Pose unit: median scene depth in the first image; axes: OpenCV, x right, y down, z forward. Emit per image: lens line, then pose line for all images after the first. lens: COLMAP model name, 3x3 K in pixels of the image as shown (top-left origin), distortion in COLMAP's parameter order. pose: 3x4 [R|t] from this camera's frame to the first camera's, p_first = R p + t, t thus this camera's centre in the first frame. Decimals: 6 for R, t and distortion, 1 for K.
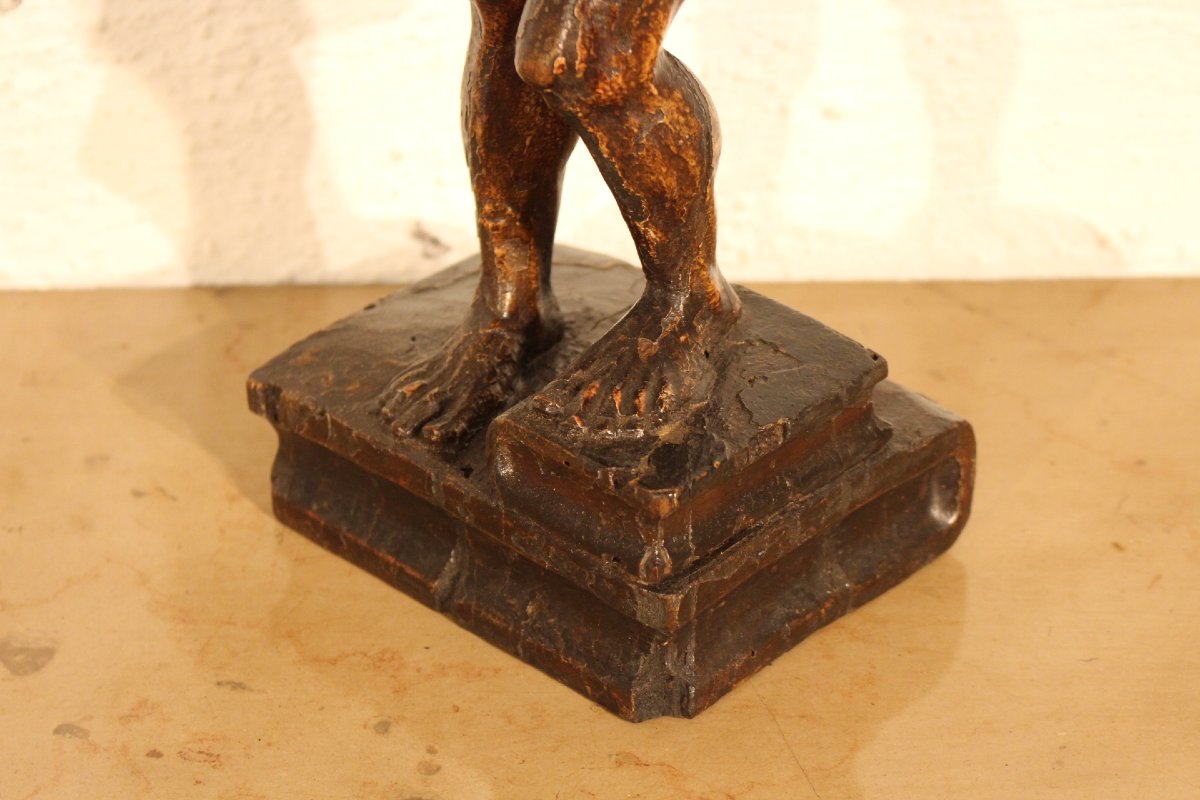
lens RADIAL K [[2496.3, 0, 596.7], [0, 2496.3, 405.9], [0, 0, 1]] dist [-0.010757, 0.000000]
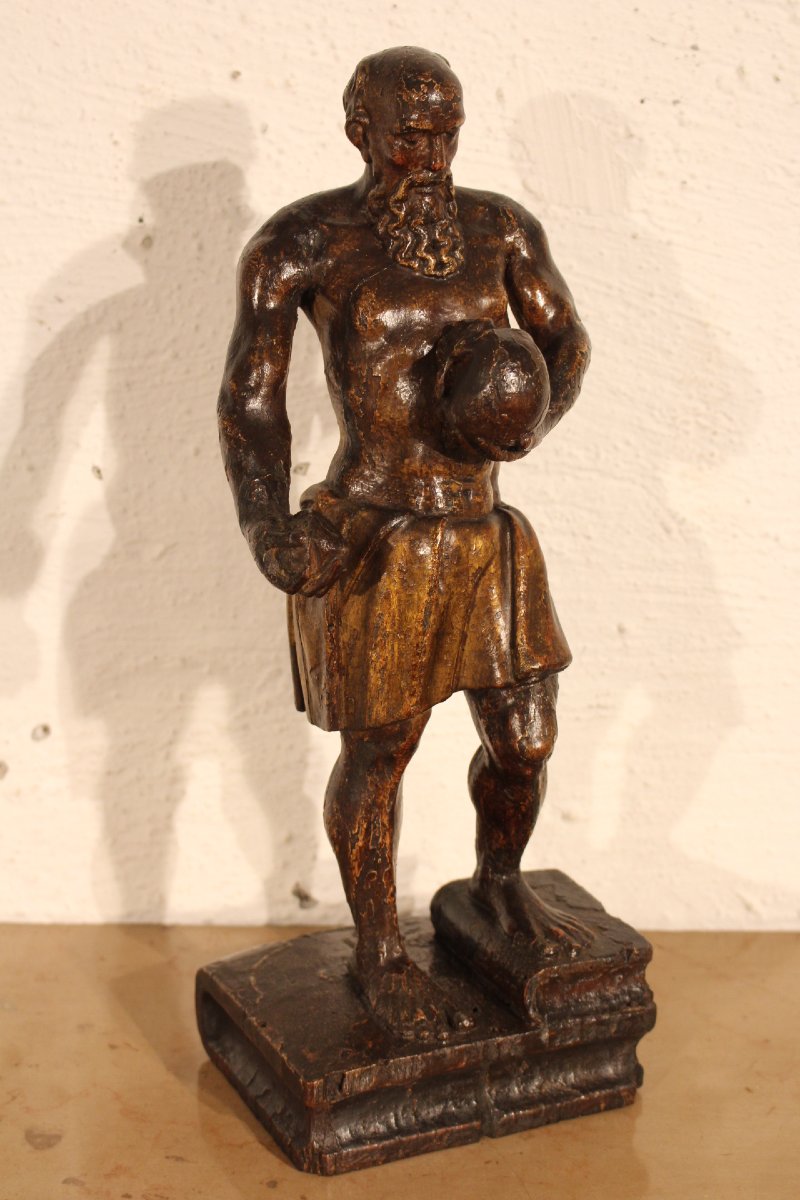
lens RADIAL K [[2073.3, 0, 400.3], [0, 2073.3, 599.1], [0, 0, 1]] dist [-0.011588, 0.000000]
pose [[0.999768, 0.019969, -0.008123, -0.002219], [-0.021375, 0.967199, -0.253120, 0.095534], [0.002802, 0.253235, 0.967401, -0.330126]]
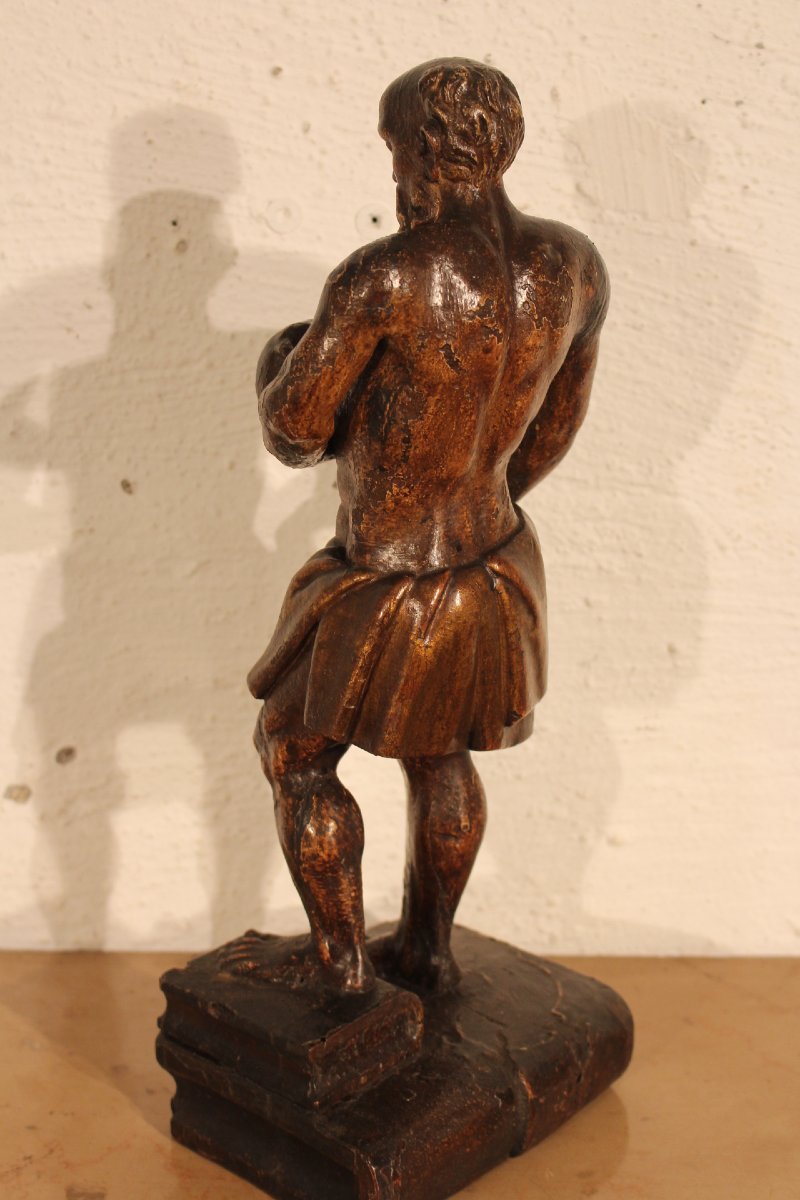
lens RADIAL K [[2073.3, 0, 400.7], [0, 2073.3, 596.3], [0, 0, 1]] dist [-0.011588, 0.000000]
pose [[0.999658, 0.020841, 0.015816, -0.067120], [-0.016723, 0.973901, -0.226358, 0.026909], [-0.020121, 0.226016, 0.973916, -0.283312]]
